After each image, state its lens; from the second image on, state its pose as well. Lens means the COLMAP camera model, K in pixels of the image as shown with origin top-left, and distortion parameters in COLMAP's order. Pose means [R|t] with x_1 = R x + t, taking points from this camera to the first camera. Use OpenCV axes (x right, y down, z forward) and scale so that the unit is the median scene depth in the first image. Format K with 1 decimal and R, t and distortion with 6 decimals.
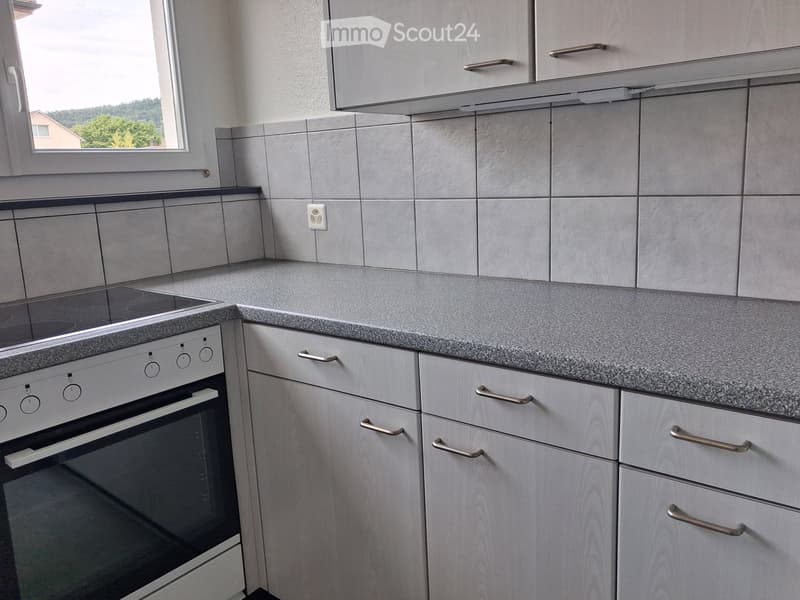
lens RADIAL K [[587.4, 0, 400.0], [0, 587.4, 300.0], [0, 0, 1]] dist [0.072019, -0.164510]
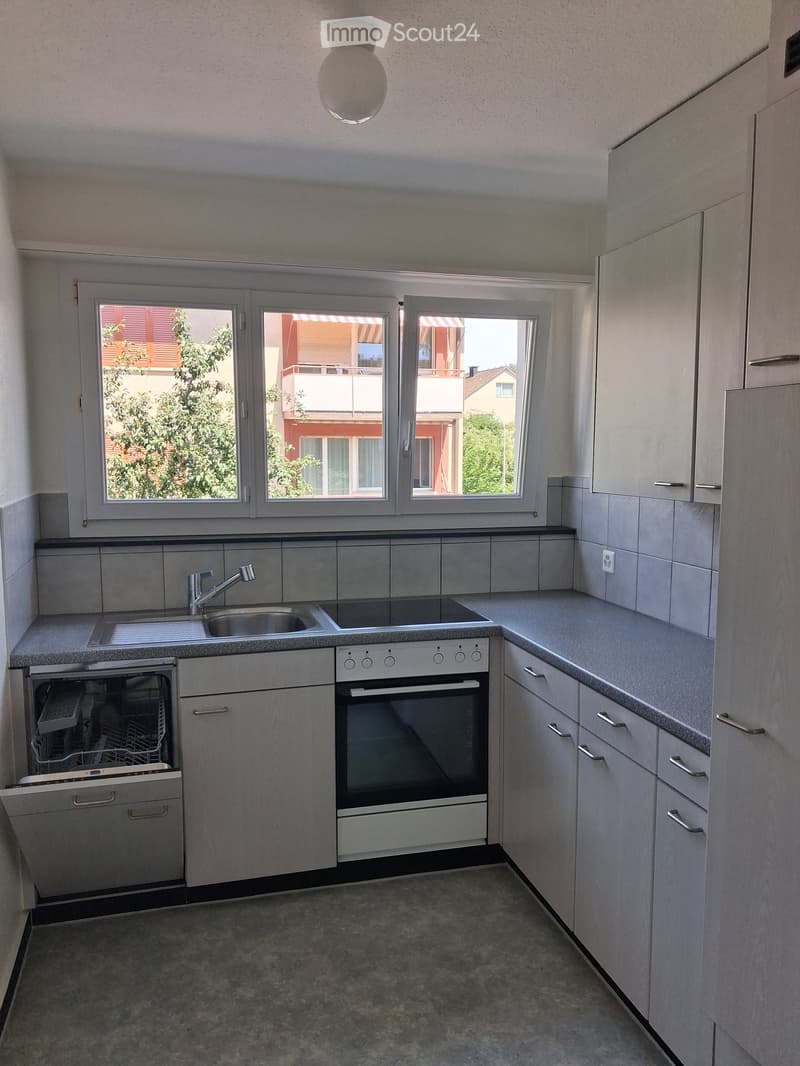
lens RADIAL K [[840.7, 0, 400.0], [0, 840.7, 533.0], [0, 0, 1]] dist [-0.006713, -0.009488]
pose [[0.784155, 0.104946, -0.611626, 0.682433], [-0.156890, 0.987105, -0.031774, -0.100973], [0.600405, 0.120874, 0.790508, -0.703898]]
